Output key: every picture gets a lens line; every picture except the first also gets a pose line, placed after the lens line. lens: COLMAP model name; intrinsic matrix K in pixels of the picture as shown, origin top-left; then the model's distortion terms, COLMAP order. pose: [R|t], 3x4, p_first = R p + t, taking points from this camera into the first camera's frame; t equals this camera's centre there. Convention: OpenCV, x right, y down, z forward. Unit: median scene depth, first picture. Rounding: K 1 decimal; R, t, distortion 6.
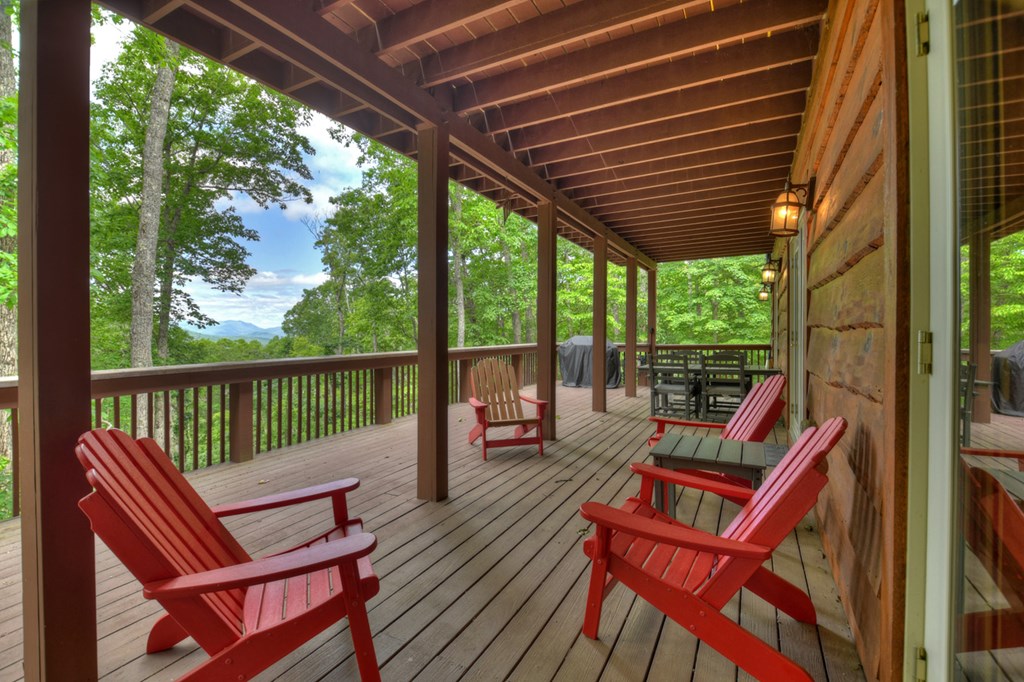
lens RADIAL K [[474.1, 0, 512.0], [0, 474.1, 341.0], [0, 0, 1]] dist [0.003000, -0.000368]
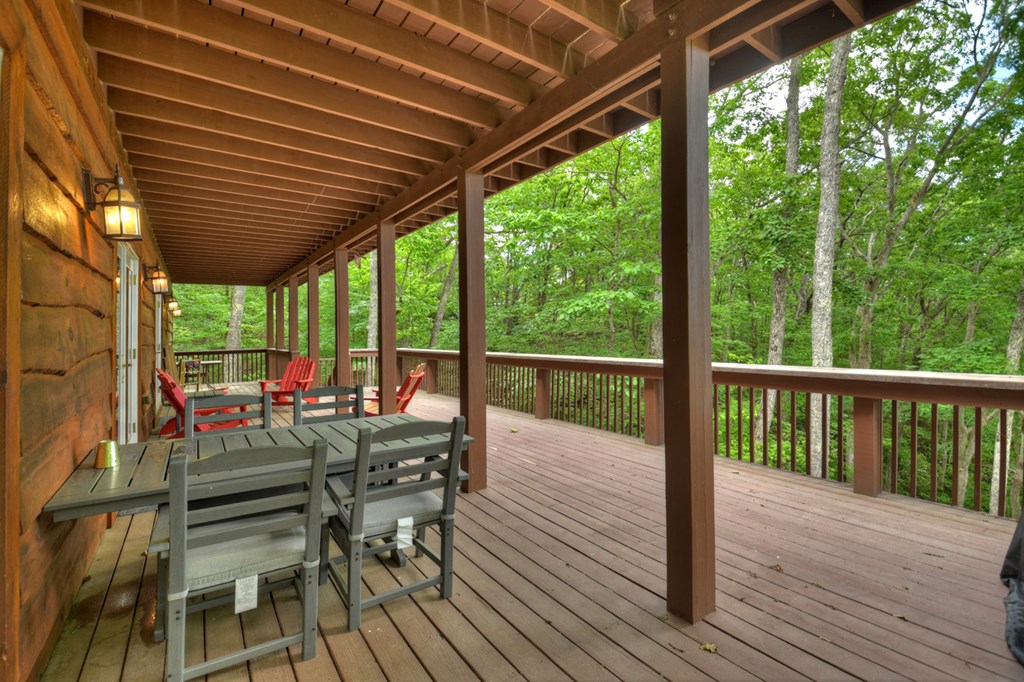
lens RADIAL K [[474.1, 0, 512.0], [0, 474.1, 341.0], [0, 0, 1]] dist [0.003000, -0.000368]
pose [[-0.488865, 0.013605, -0.872254, 0.258586], [-0.005994, 0.999802, 0.018953, -0.011189], [0.872339, 0.014494, -0.488686, 0.511463]]
